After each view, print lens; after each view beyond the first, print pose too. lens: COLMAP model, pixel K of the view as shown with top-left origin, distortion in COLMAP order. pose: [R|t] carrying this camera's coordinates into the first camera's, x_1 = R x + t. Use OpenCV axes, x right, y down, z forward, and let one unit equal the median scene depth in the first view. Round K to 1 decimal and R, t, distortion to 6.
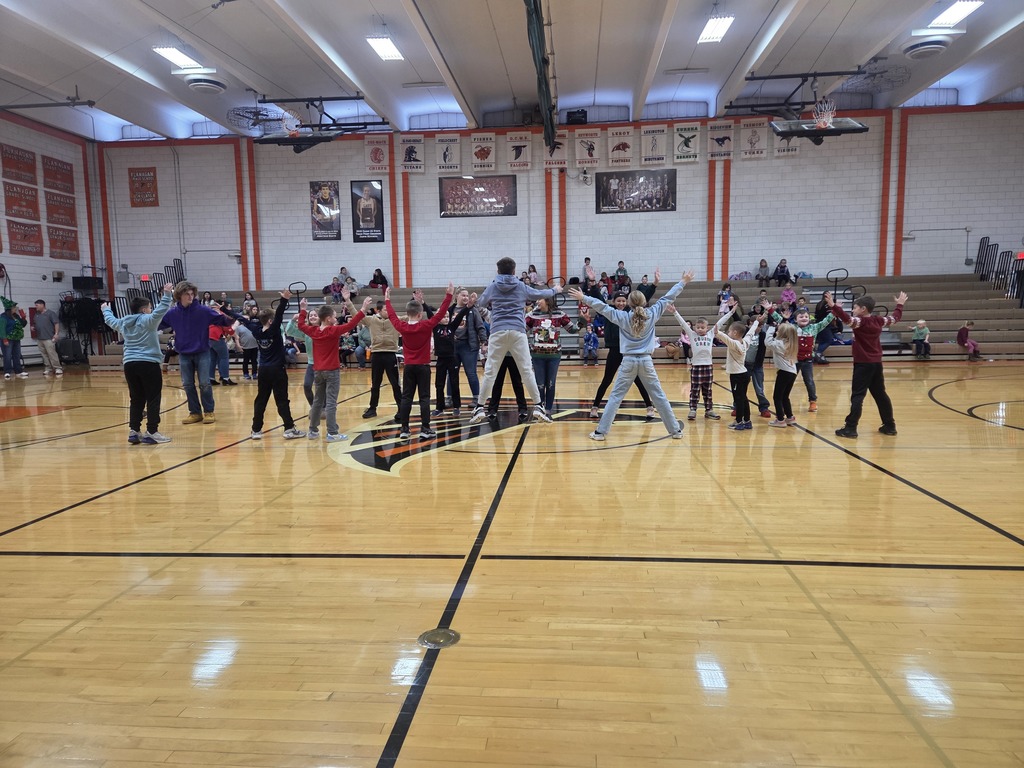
lens RADIAL K [[694.0, 0, 512.0], [0, 694.0, 384.0], [0, 0, 1]] dist [0.060342, -0.000063]
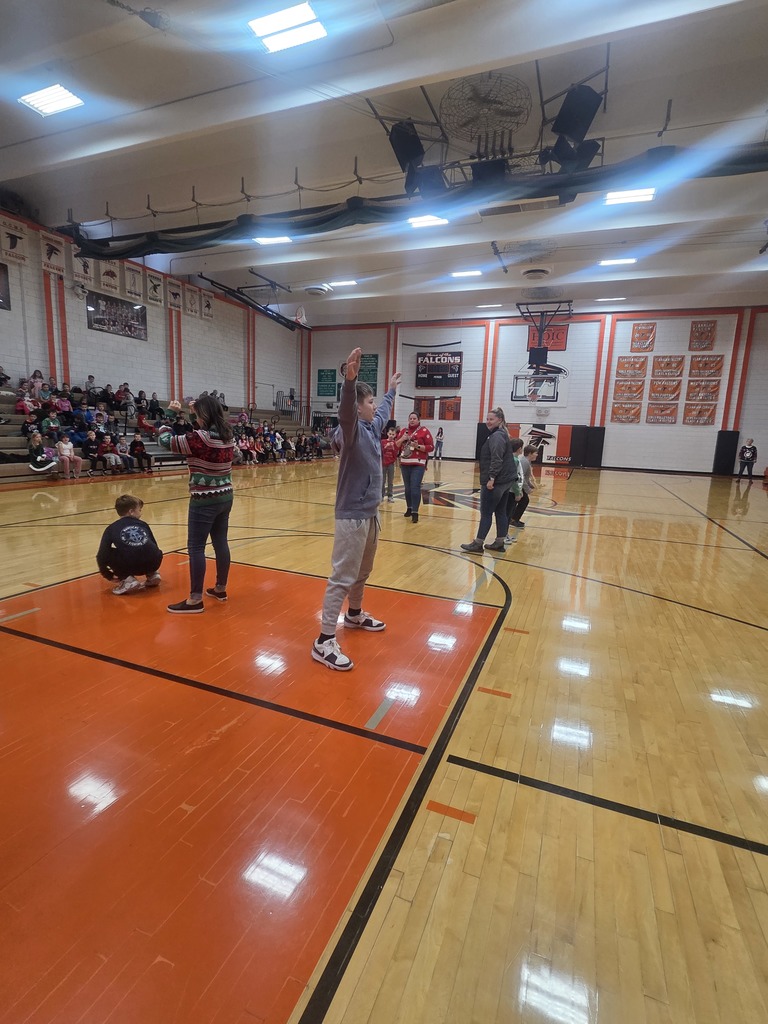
lens RADIAL K [[489.6, 0, 384.0], [0, 489.6, 512.0], [0, 0, 1]] dist [-0.002258, -0.000514]
pose [[0.289889, -0.132971, 0.947778, -0.606812], [0.048300, 0.991072, 0.124272, -0.043186], [-0.955841, 0.009752, 0.293724, 0.419357]]
